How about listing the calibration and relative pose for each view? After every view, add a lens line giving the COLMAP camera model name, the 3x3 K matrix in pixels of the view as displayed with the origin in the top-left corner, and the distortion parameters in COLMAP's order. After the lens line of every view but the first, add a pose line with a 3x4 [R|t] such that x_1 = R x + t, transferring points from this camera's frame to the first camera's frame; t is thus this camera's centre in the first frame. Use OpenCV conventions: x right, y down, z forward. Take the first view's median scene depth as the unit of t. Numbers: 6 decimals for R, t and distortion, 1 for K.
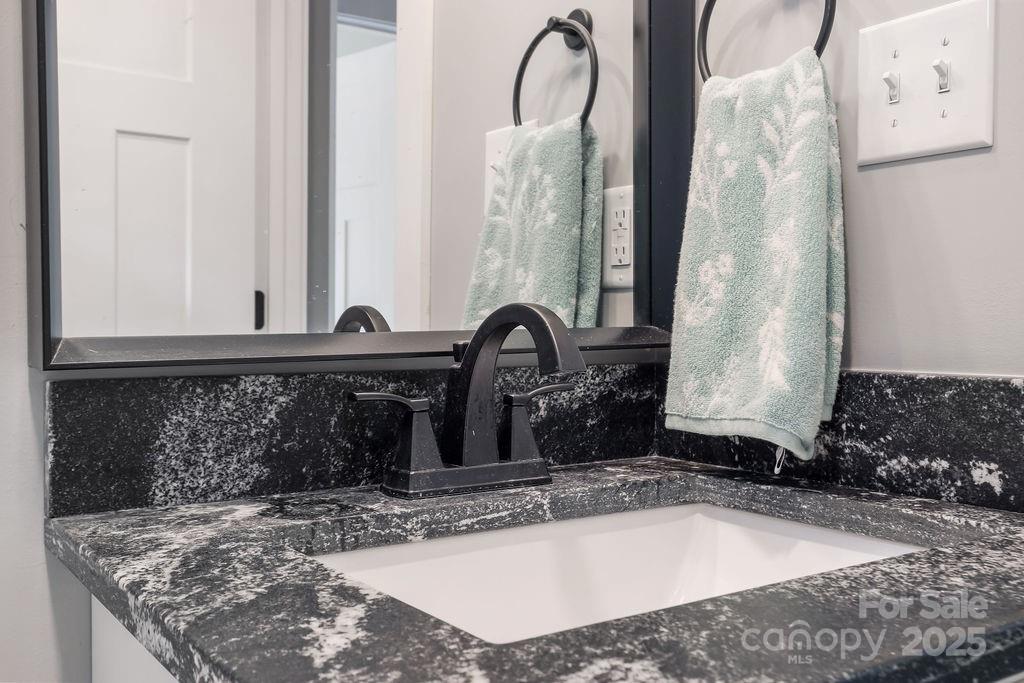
lens RADIAL K [[980.4, 0, 510.8], [0, 980.4, 343.5], [0, 0, 1]] dist [0.013399, 0.000000]
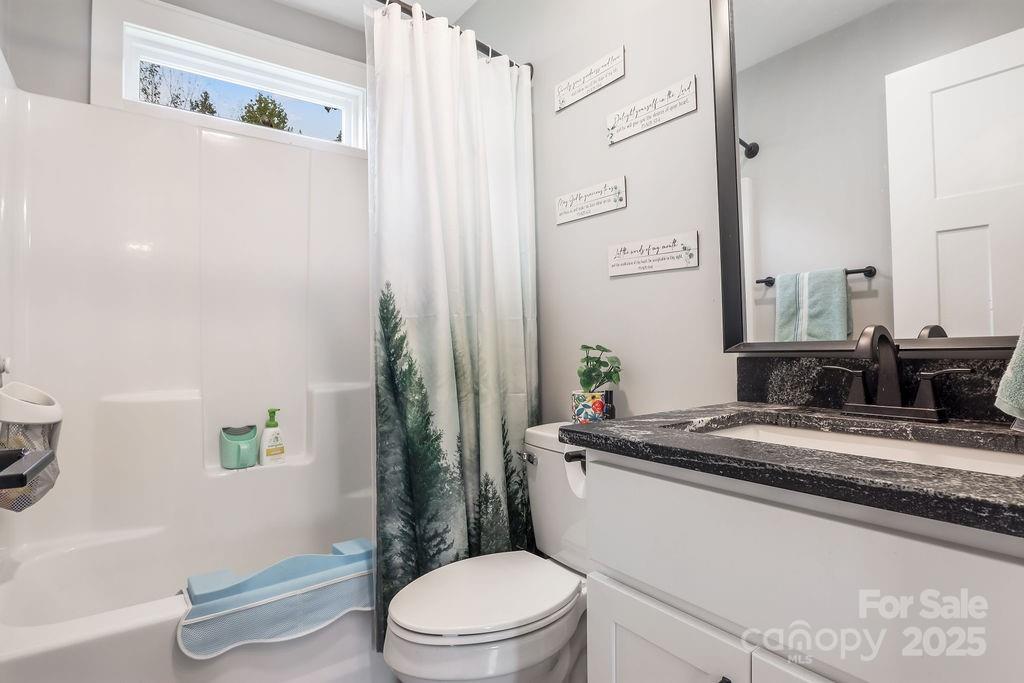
lens RADIAL K [[527.3, 0, 509.6], [0, 527.3, 339.1], [0, 0, 1]] dist [-0.003247, -0.000373]
pose [[0.062735, -0.002205, -0.998028, 1.027864], [0.006872, 0.999975, -0.001777, -0.017685], [0.998007, -0.006747, 0.062749, 0.167826]]
